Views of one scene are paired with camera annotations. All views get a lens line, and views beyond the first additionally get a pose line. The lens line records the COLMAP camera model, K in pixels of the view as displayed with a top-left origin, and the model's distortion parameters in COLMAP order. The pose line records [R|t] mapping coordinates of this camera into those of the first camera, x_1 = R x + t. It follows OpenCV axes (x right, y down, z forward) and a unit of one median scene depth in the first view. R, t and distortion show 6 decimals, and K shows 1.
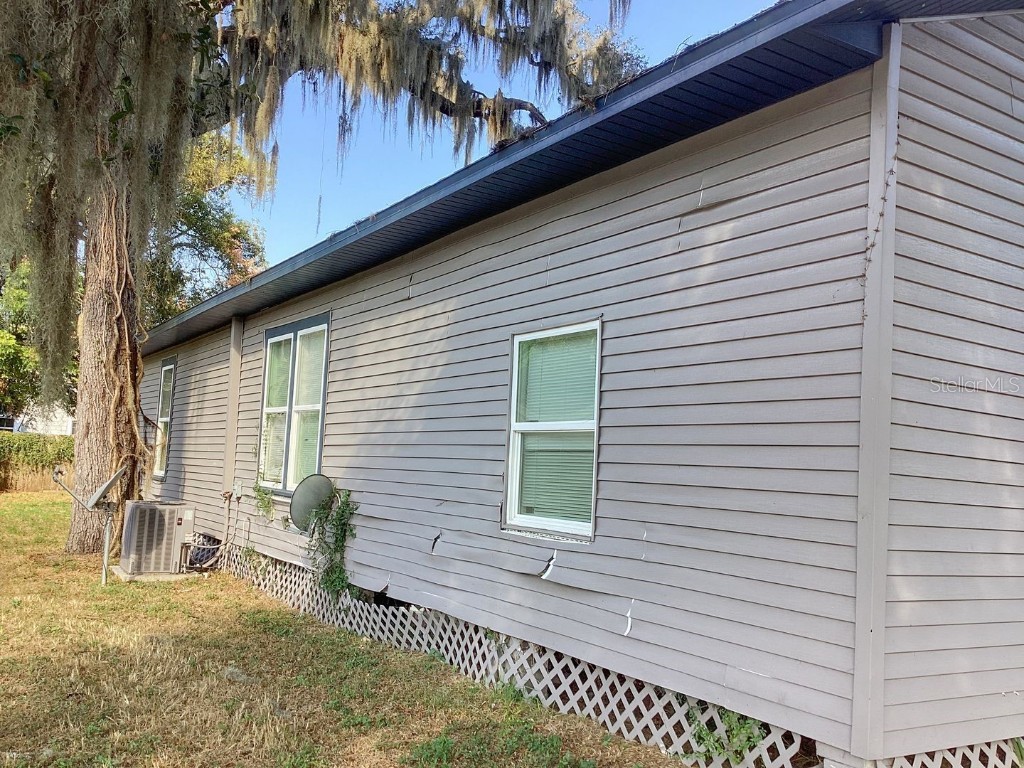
lens RADIAL K [[810.5, 0, 511.3], [0, 810.5, 408.1], [0, 0, 1]] dist [0.060136, -0.009452]
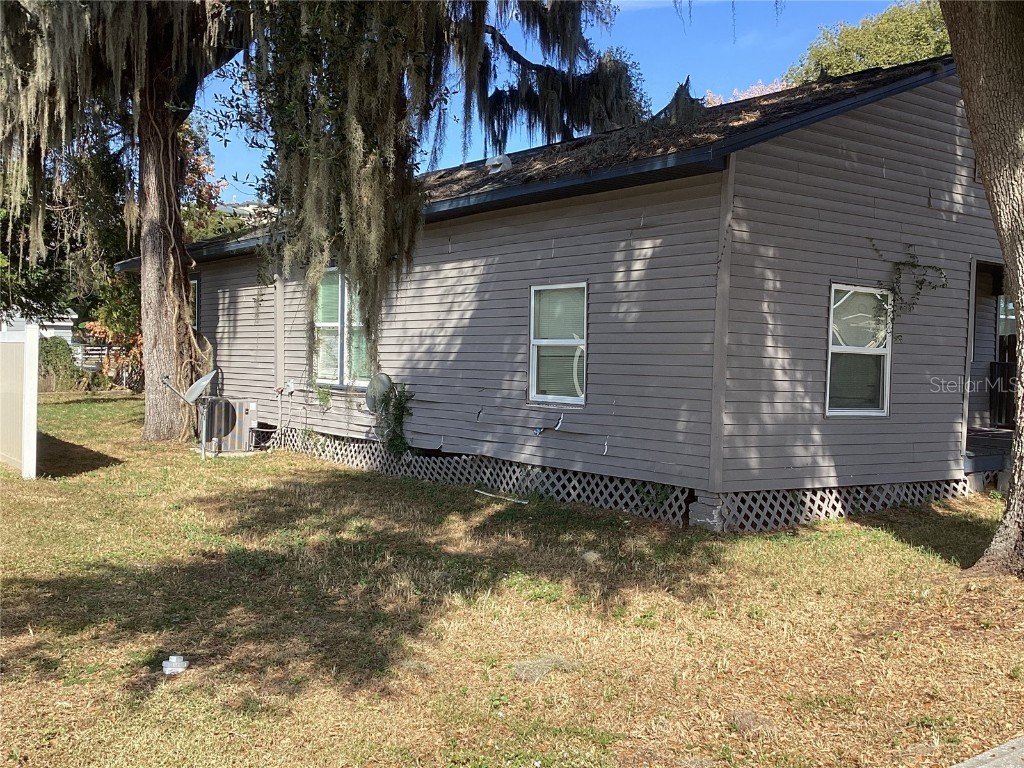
lens RADIAL K [[1068.5, 0, 512.0], [0, 1068.5, 384.0], [0, 0, 1]] dist [0.005557, -0.008152]
pose [[0.993999, -0.030822, 0.104954, -0.240091], [0.019517, 0.994059, 0.107082, -0.112444], [-0.107630, -0.104391, 0.988695, -1.031934]]
